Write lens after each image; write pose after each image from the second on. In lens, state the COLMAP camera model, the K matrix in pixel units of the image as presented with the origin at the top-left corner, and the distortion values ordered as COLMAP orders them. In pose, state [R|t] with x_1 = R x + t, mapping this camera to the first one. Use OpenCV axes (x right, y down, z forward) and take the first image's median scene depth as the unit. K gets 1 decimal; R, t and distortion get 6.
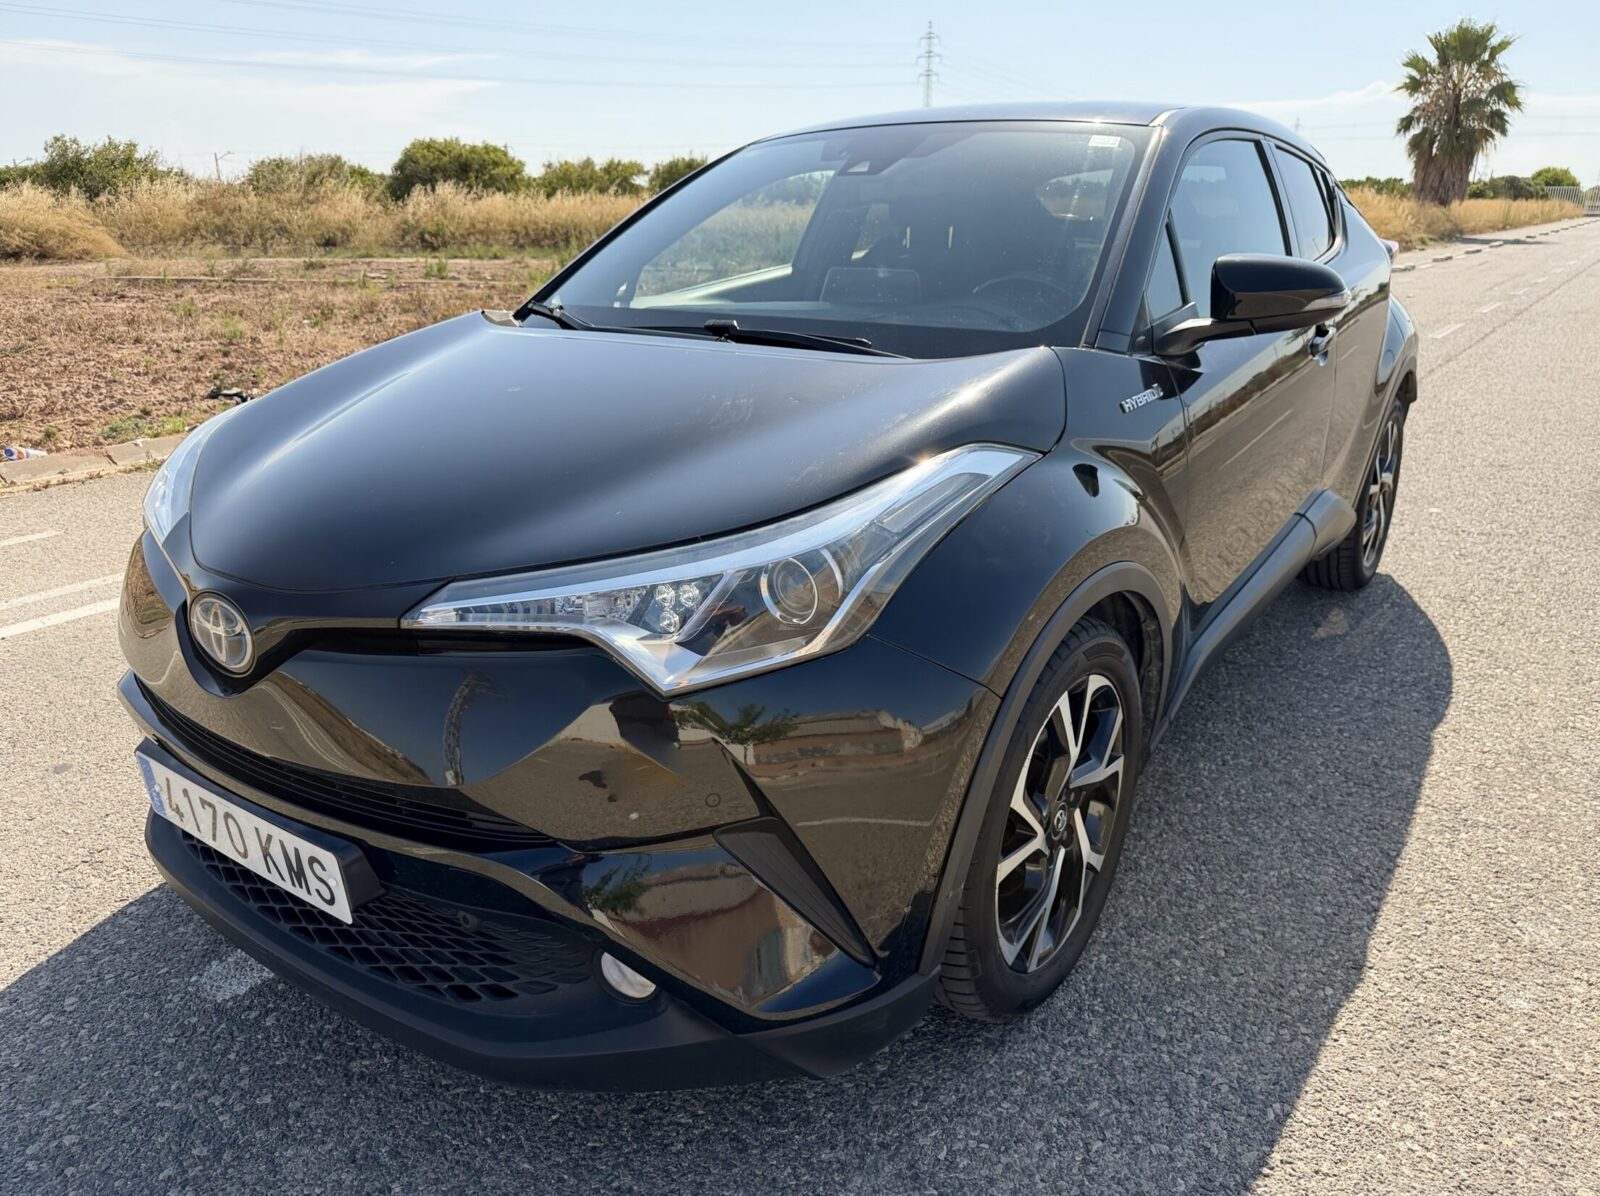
lens RADIAL K [[1154.1, 0, 800.8], [0, 1154.1, 608.3], [0, 0, 1]] dist [0.018445, -0.021390]
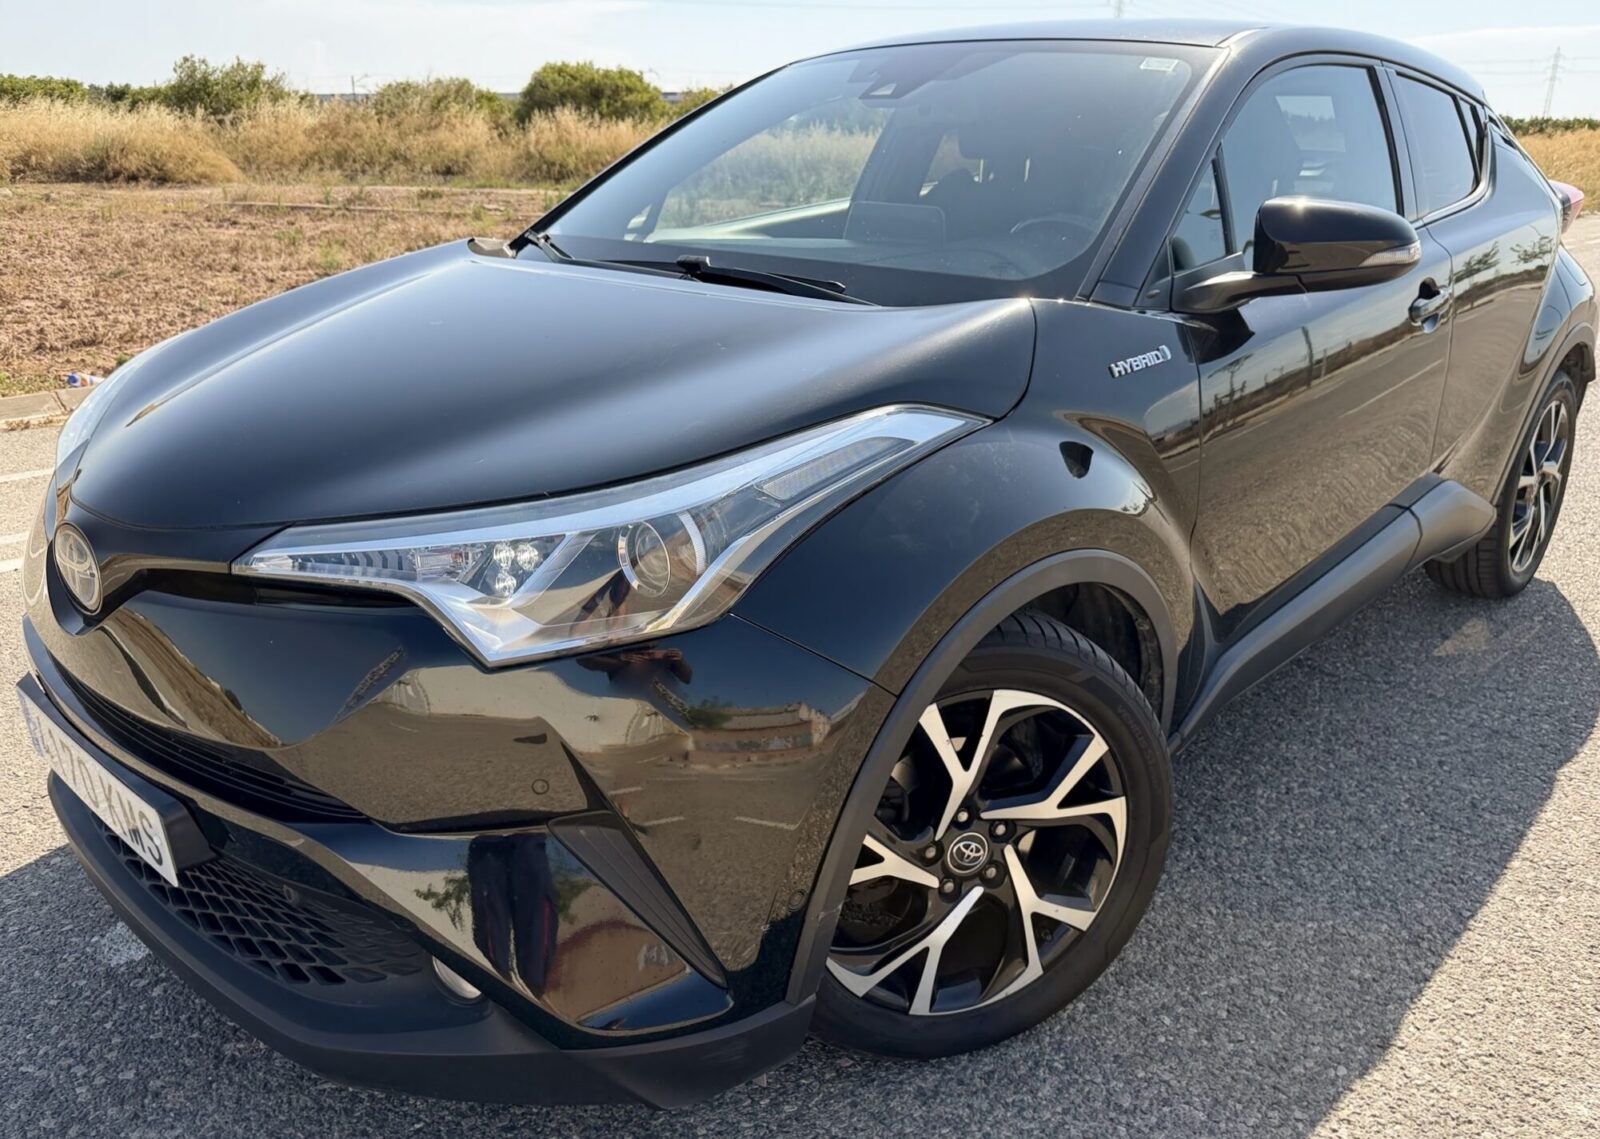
lens RADIAL K [[1287.5, 0, 798.9], [0, 1287.5, 558.3], [0, 0, 1]] dist [-0.001986, 0.005705]
pose [[0.992070, 0.052930, -0.113999, 0.140155], [-0.055184, 0.998336, -0.016703, -0.002210], [0.112925, 0.022862, 0.993340, 0.020265]]
